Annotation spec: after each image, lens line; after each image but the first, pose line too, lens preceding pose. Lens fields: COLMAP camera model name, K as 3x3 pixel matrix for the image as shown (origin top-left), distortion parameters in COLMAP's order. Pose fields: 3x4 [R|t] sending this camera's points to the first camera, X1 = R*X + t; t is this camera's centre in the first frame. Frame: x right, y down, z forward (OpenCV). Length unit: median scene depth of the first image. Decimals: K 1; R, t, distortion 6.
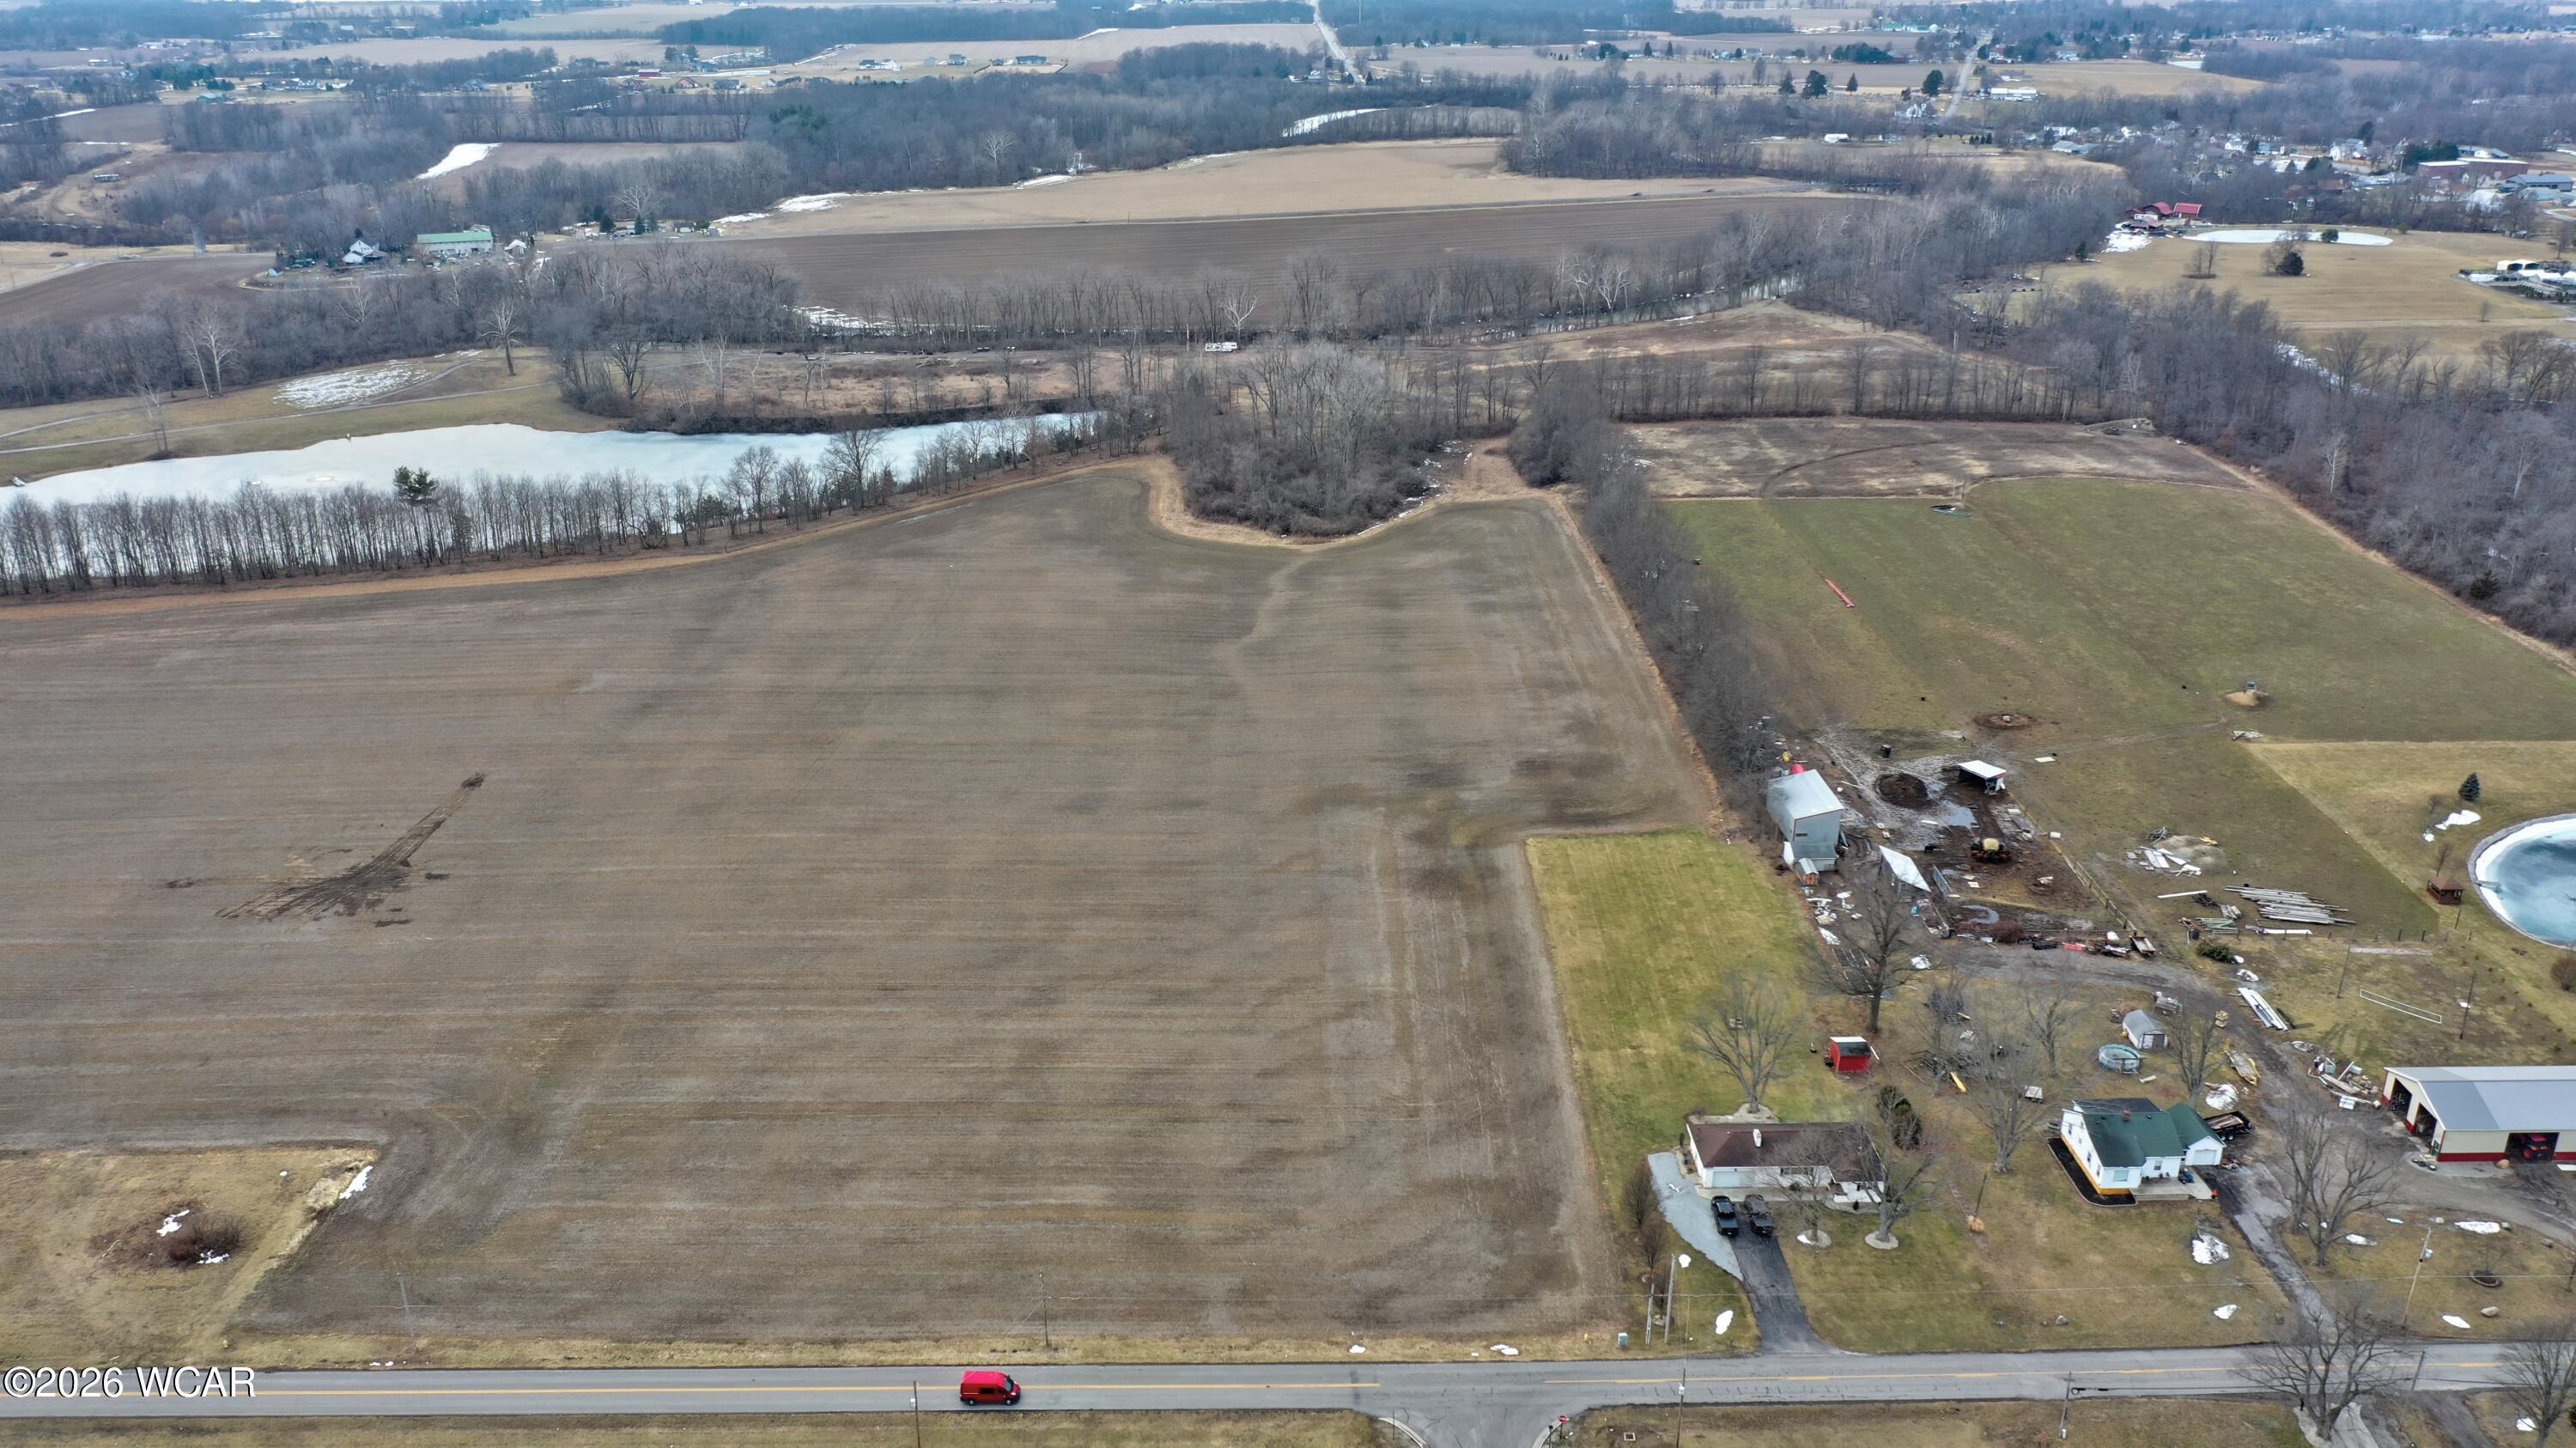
lens RADIAL K [[1996.7, 0, 1281.1], [0, 1996.7, 735.0], [0, 0, 1]] dist [-0.008661, 0.002681]
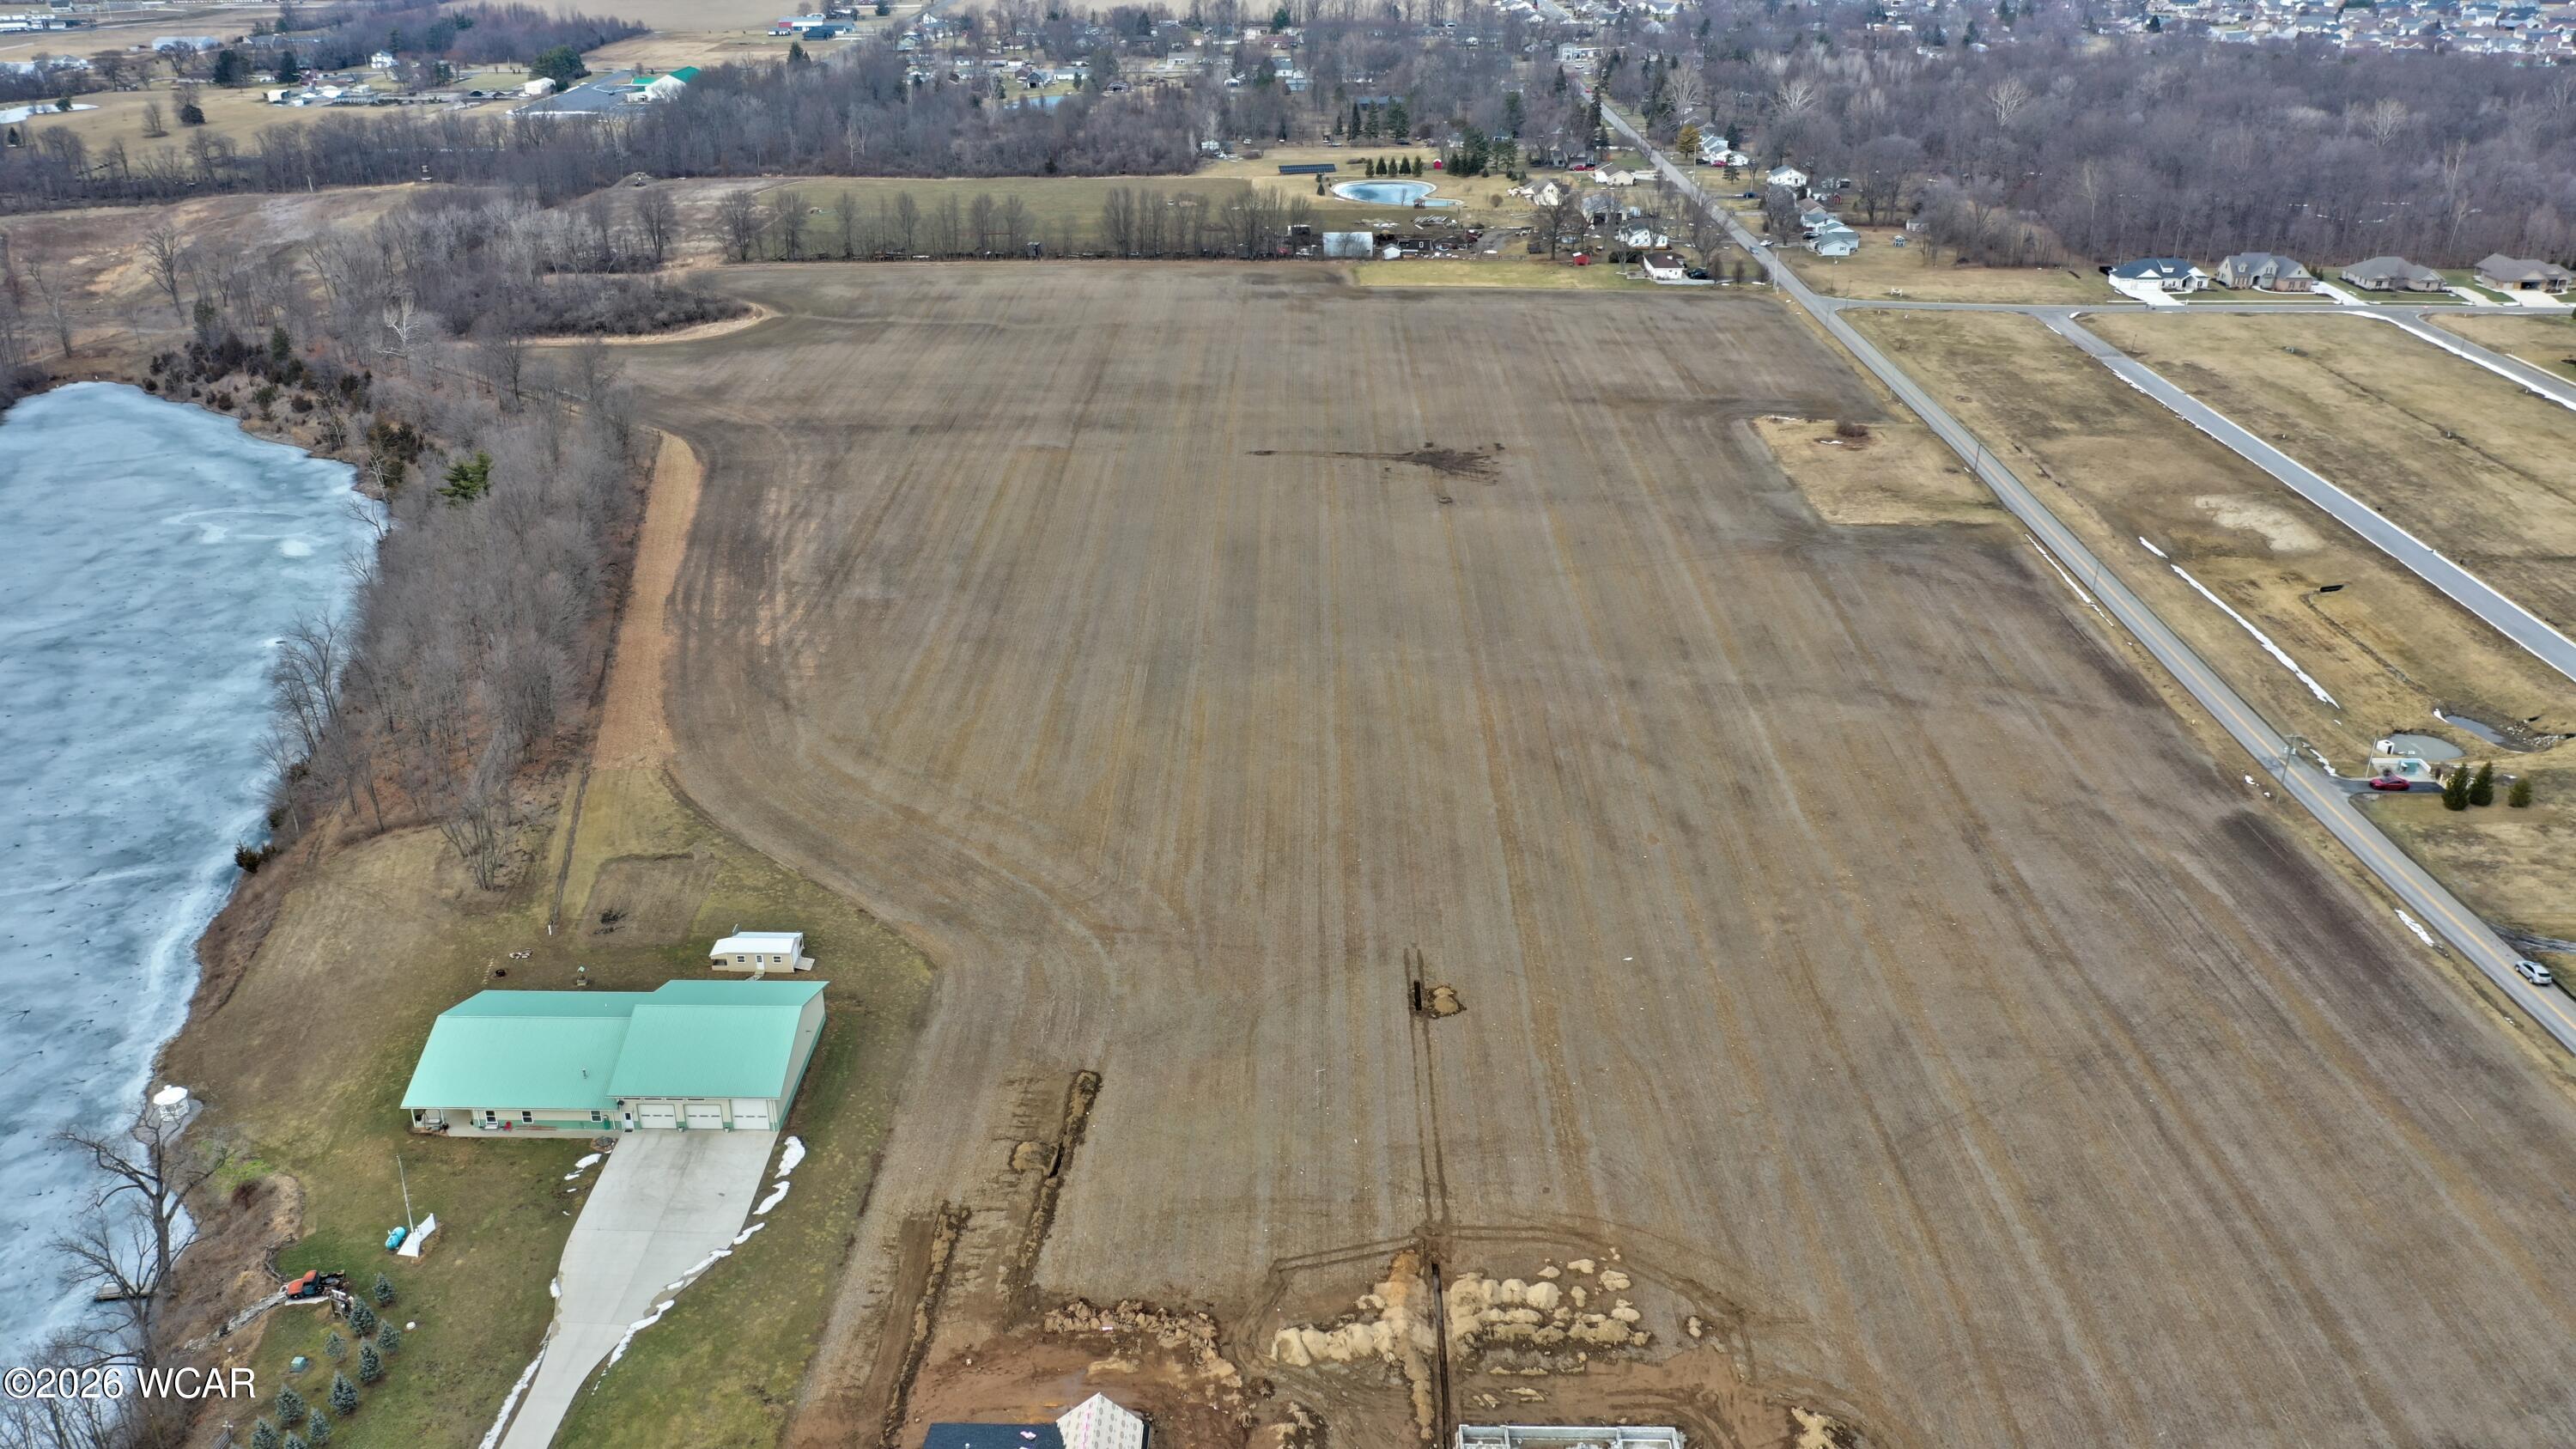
lens RADIAL K [[1996.8, 0, 1281.1], [0, 1996.8, 735.5], [0, 0, 1]] dist [-0.008661, 0.002681]
pose [[0.028201, -0.409202, 0.912008, -1.484747], [0.376534, 0.849516, 0.369520, -0.261465], [-0.925973, 0.332981, 0.178036, 0.751032]]
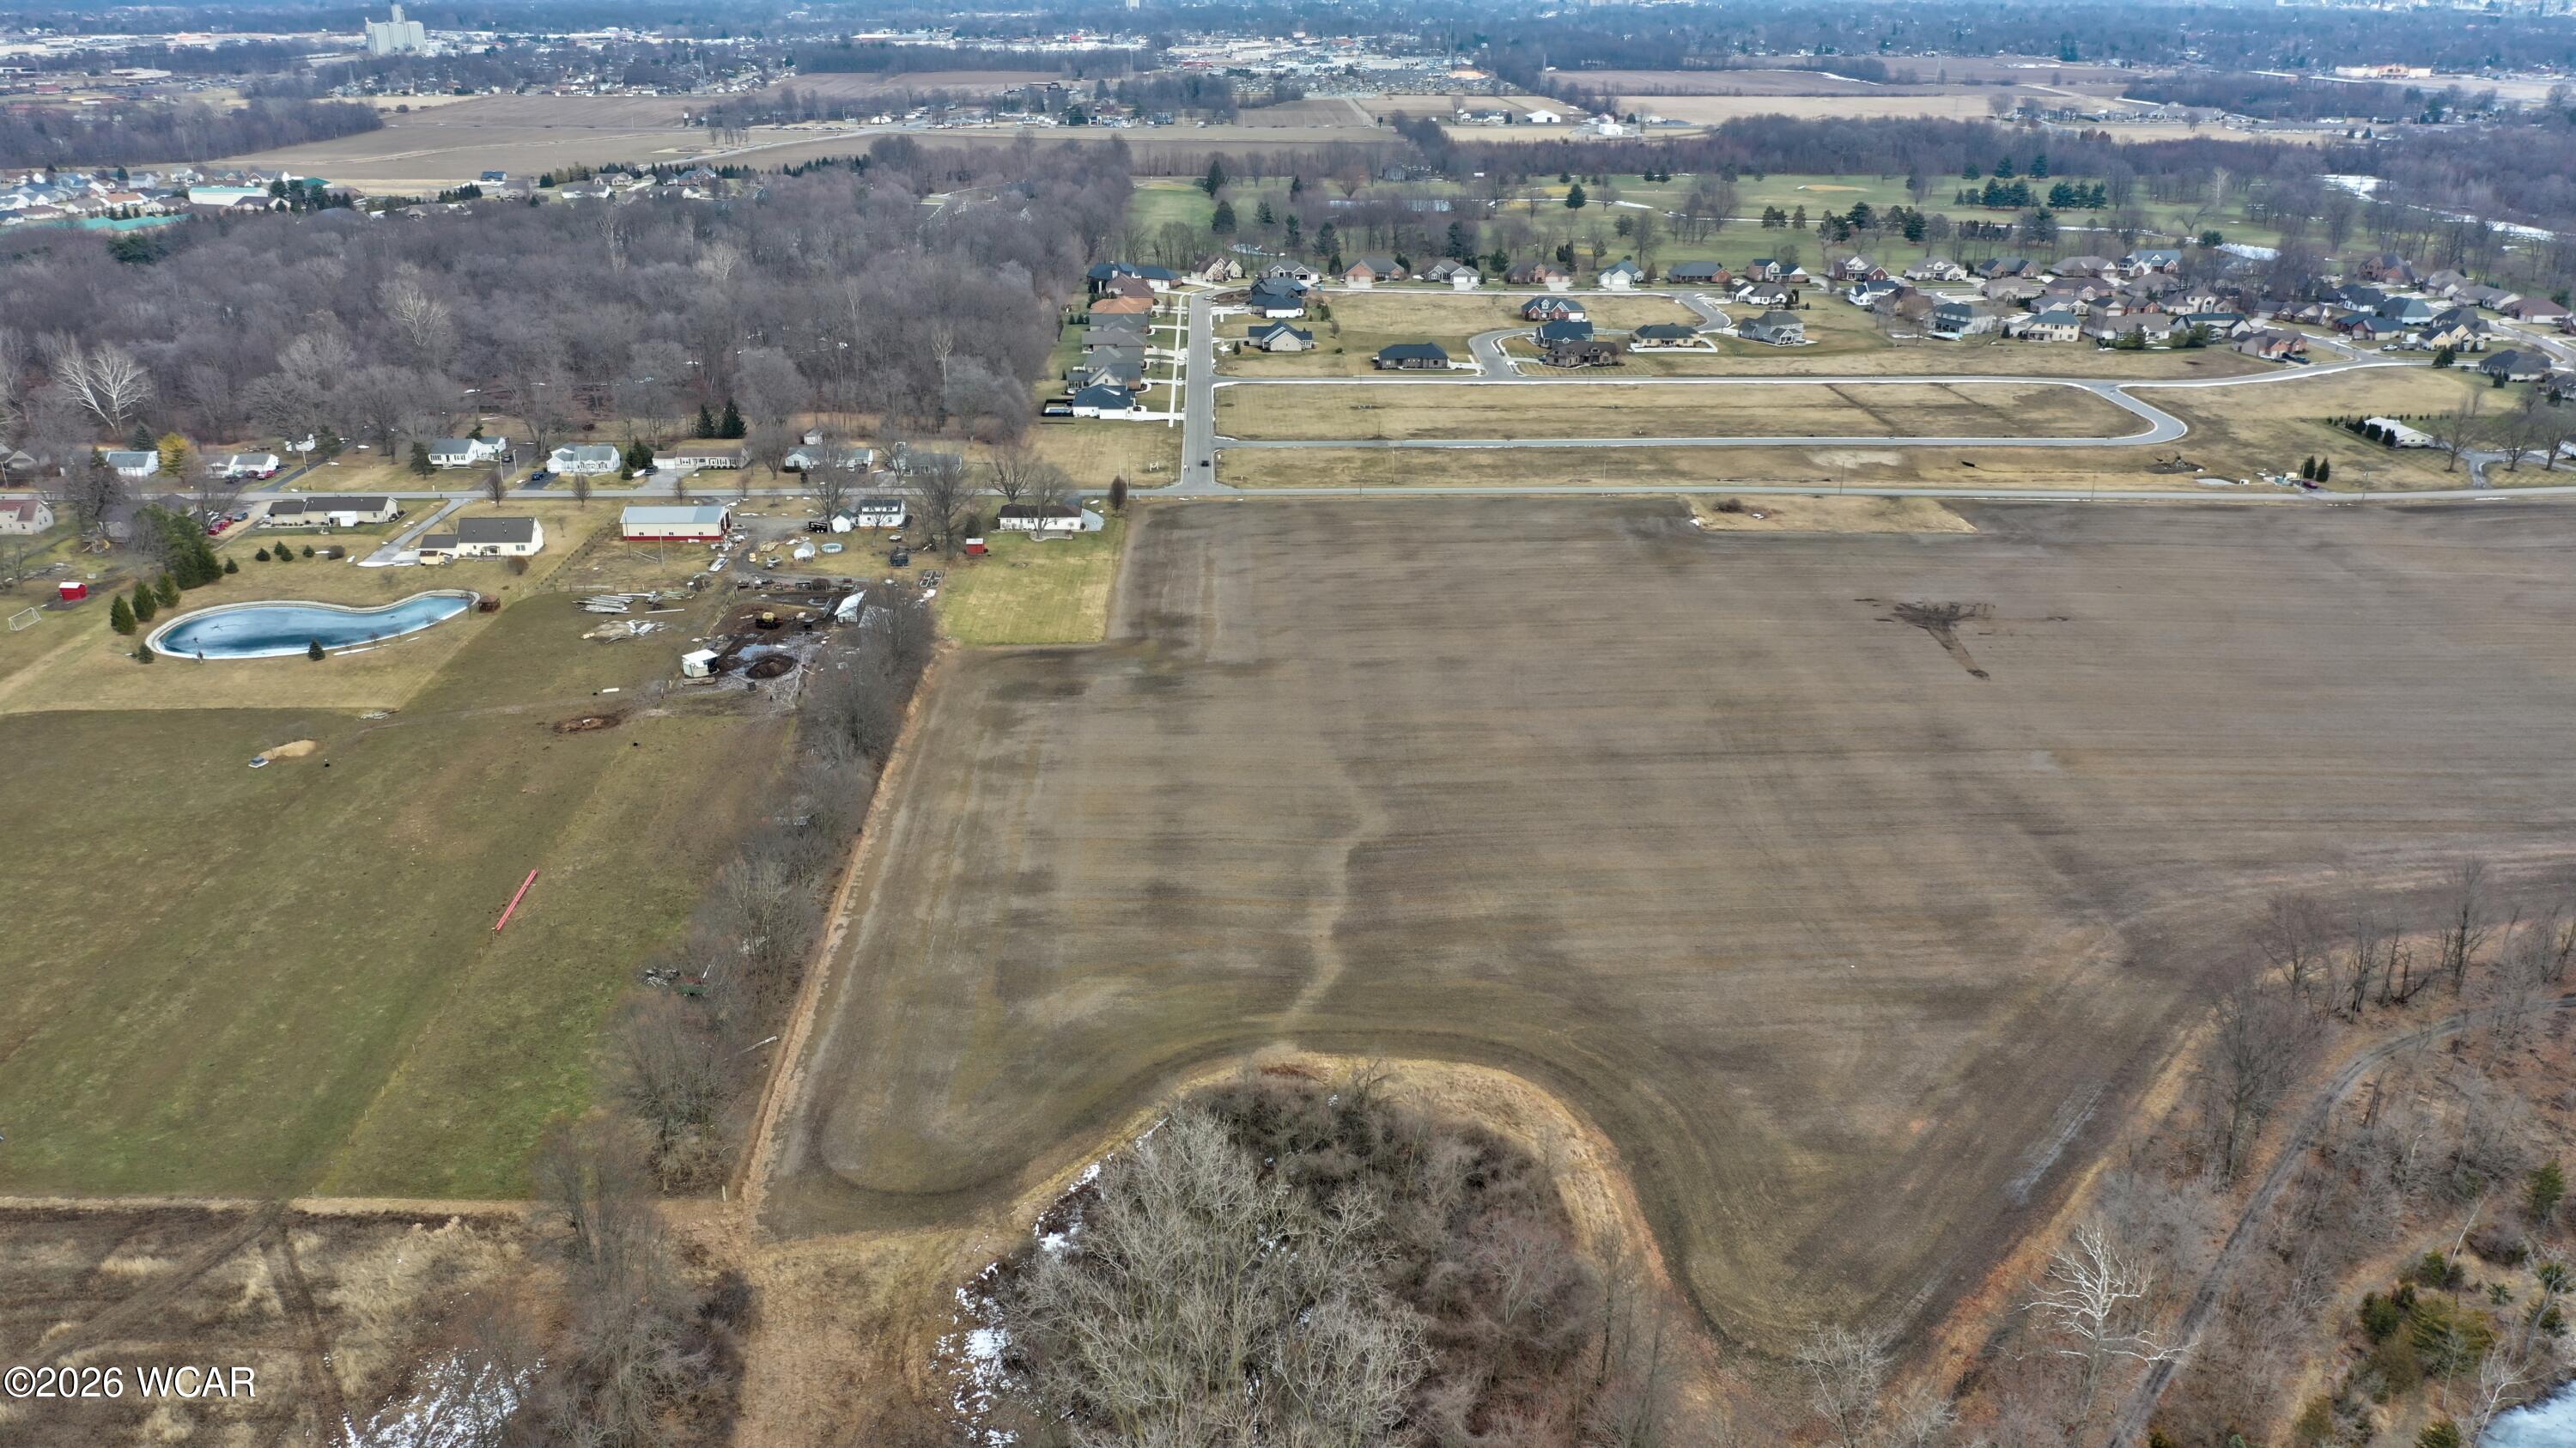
lens RADIAL K [[1968.5, 0, 1240.6], [0, 1968.5, 867.4], [0, 0, 1]] dist [-0.006744, -0.000019]
pose [[-0.999907, 0.005844, -0.012313, 0.040672], [-0.004991, 0.683618, 0.729822, -0.675113], [0.012683, 0.729816, -0.683526, 1.702320]]
